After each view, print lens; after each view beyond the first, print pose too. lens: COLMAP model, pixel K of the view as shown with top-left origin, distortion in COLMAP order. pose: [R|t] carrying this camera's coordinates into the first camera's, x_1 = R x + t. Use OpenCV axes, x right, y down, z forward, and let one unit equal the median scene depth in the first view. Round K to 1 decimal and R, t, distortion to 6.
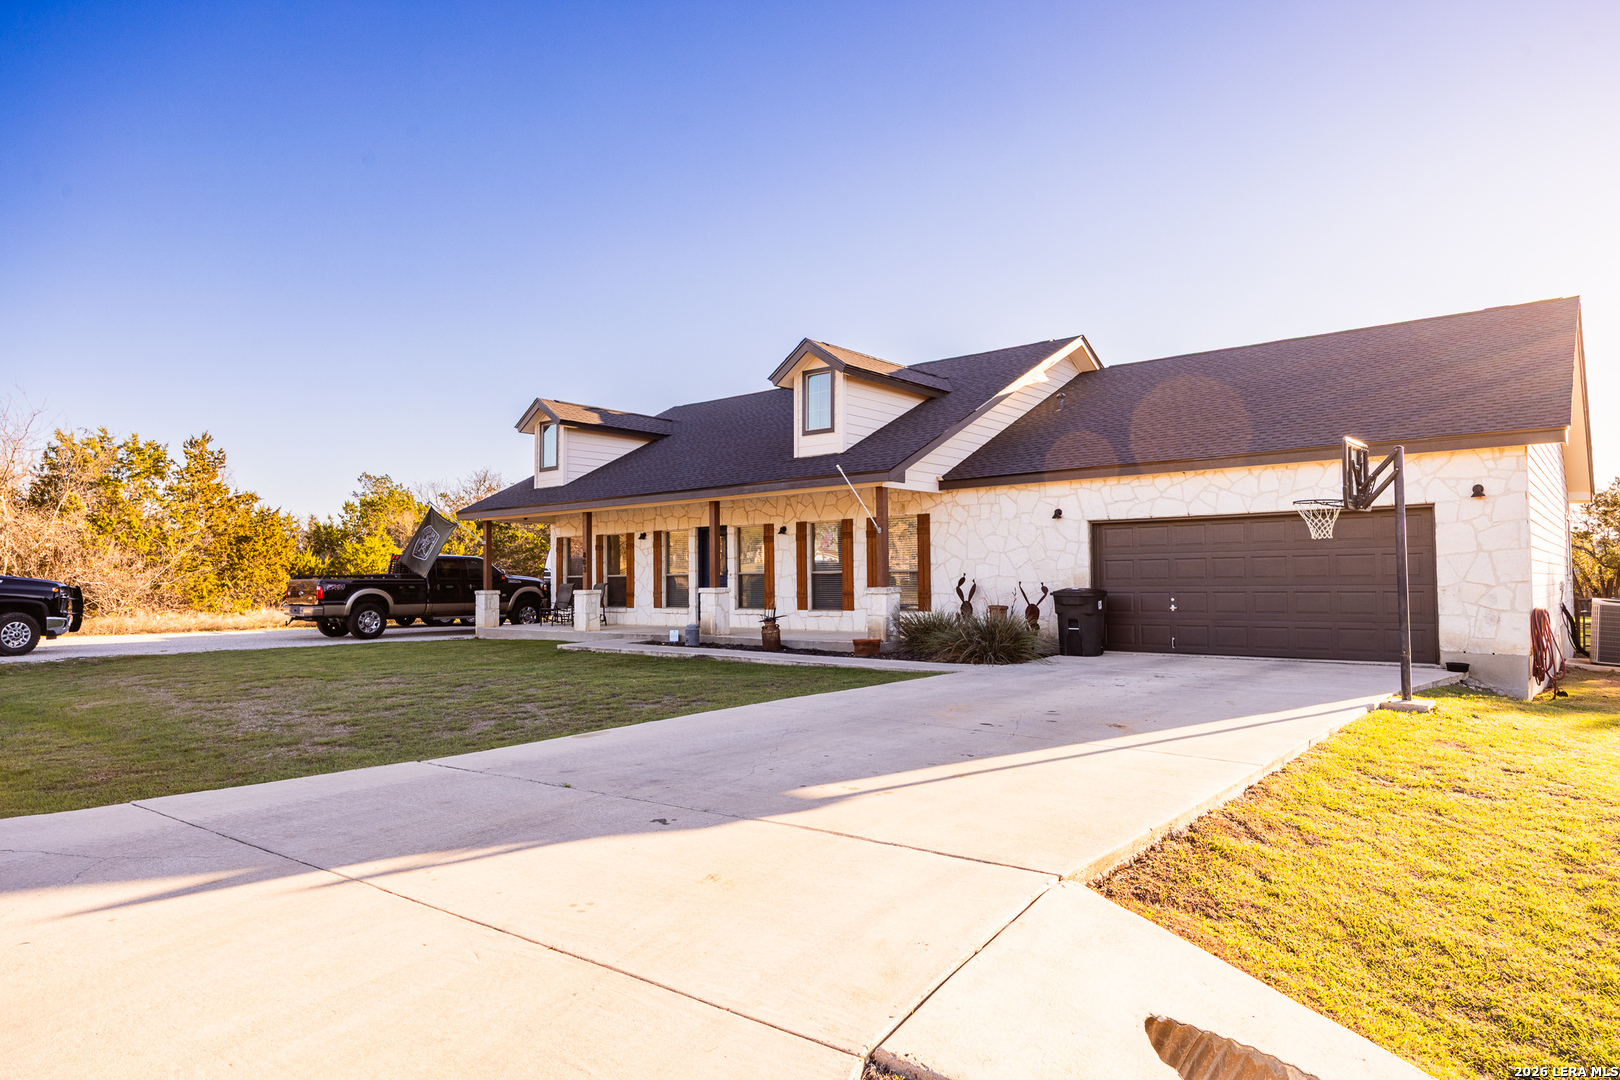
lens RADIAL K [[962.5, 0, 810.0], [0, 962.5, 540.0], [0, 0, 1]] dist [-0.008287, -0.000266]
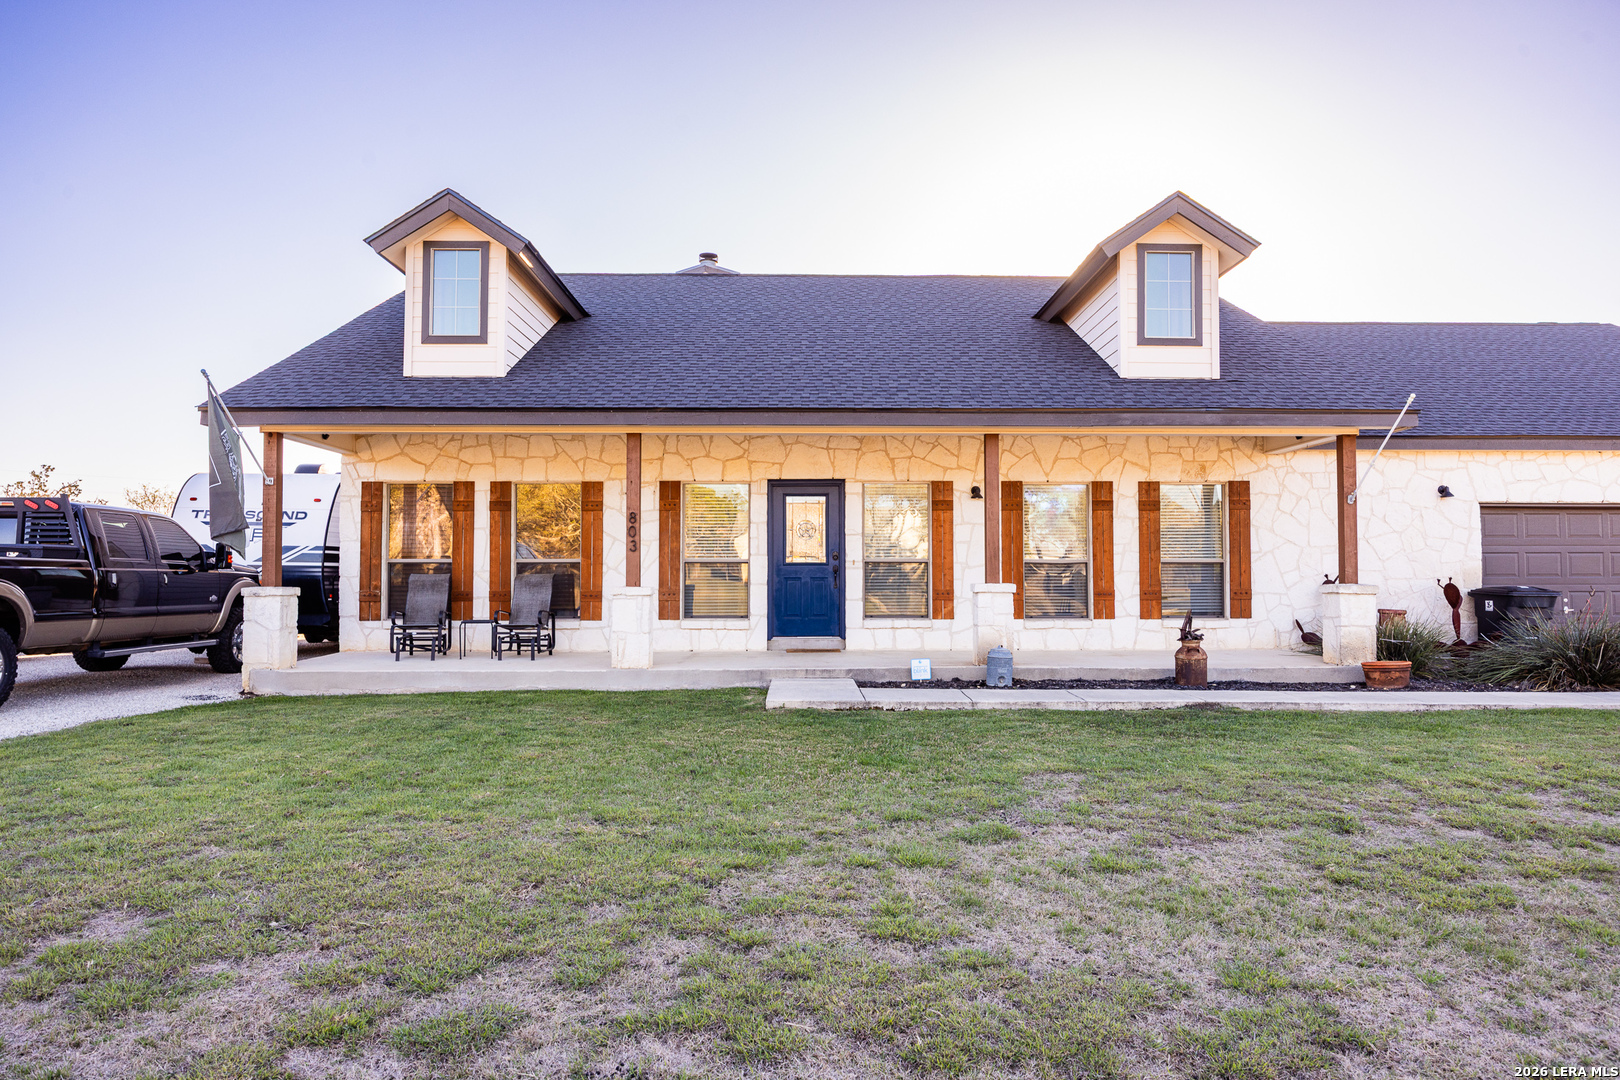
lens RADIAL K [[1039.4, 0, 810.0], [0, 1039.4, 540.0], [0, 0, 1]] dist [-0.005611, -0.000460]
pose [[0.759247, 0.034070, 0.649910, -0.657803], [-0.034856, 0.999324, -0.011667, 0.038653], [-0.649869, -0.013795, 0.759921, 0.664556]]
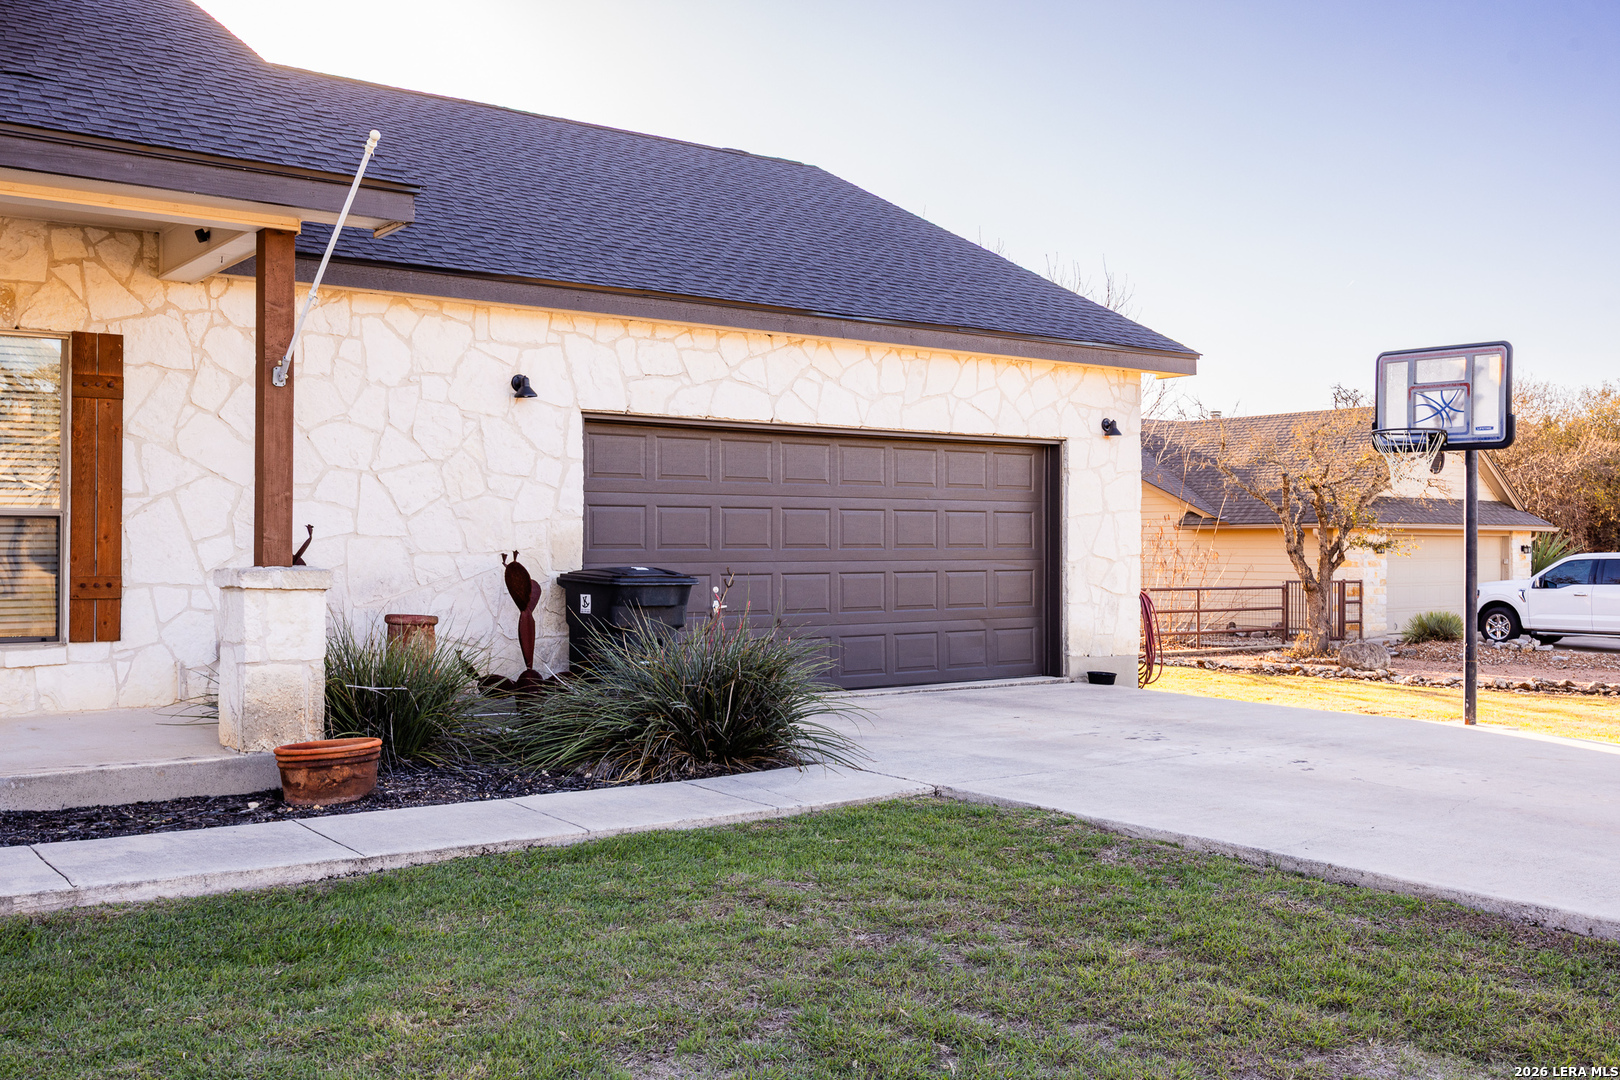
lens RADIAL K [[1554.9, 0, 810.0], [0, 1554.9, 540.0], [0, 0, 1]] dist [0.007676, 0.005287]
pose [[0.226445, 0.014478, 0.973916, -0.346546], [-0.044643, 0.998993, -0.004471, 0.034385], [-0.973000, -0.042466, 0.226863, 0.697369]]
